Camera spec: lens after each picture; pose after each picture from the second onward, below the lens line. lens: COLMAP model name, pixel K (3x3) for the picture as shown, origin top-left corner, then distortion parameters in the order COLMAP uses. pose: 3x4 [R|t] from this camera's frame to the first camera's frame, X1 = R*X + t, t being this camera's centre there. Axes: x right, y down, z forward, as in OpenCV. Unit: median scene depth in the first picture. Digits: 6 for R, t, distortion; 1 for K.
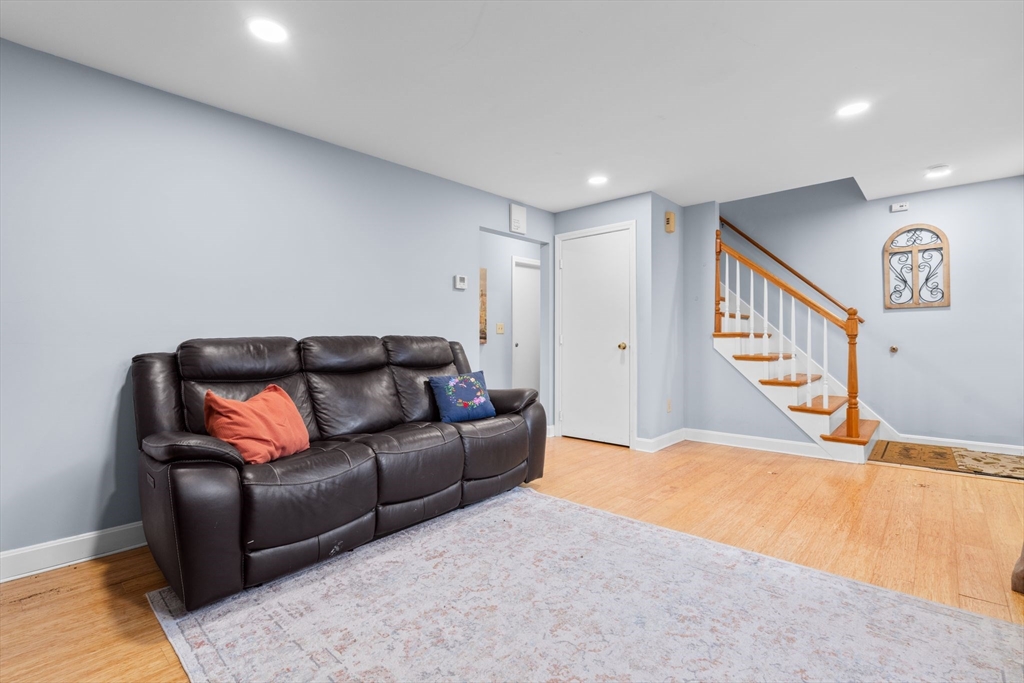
lens RADIAL K [[467.8, 0, 509.0], [0, 467.8, 339.7], [0, 0, 1]] dist [-0.012114, 0.002199]
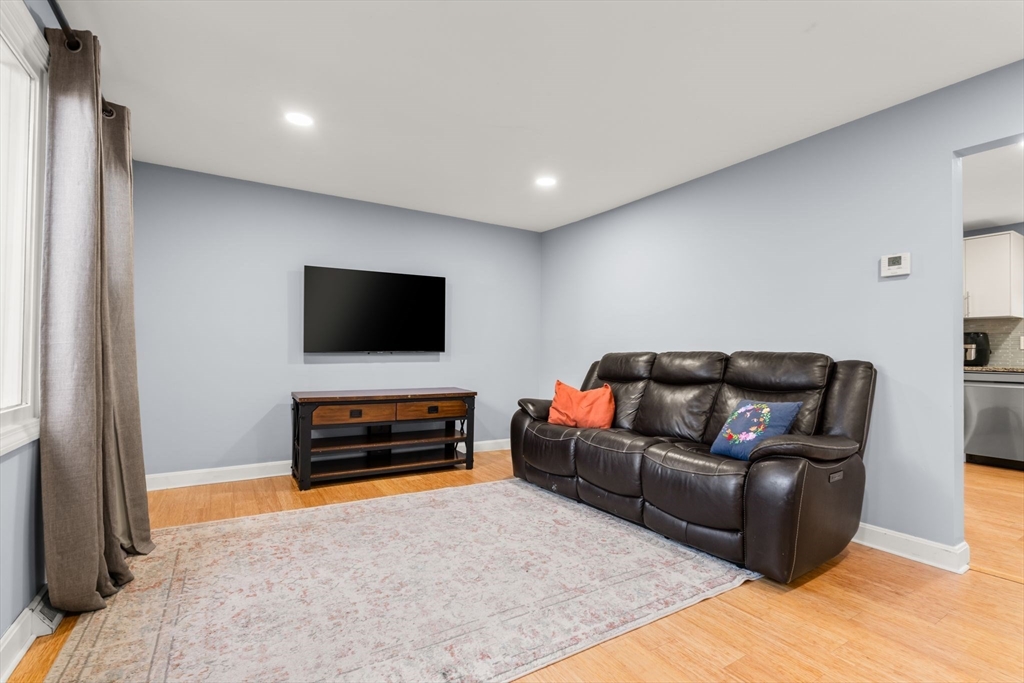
lens RADIAL K [[467.8, 0, 509.1], [0, 467.8, 346.4], [0, 0, 1]] dist [-0.012114, 0.002199]
pose [[-0.267483, -0.005002, -0.963550, 1.114201], [-0.009434, 0.999952, -0.002572, -0.016252], [0.963516, 0.008402, -0.267517, 1.201304]]
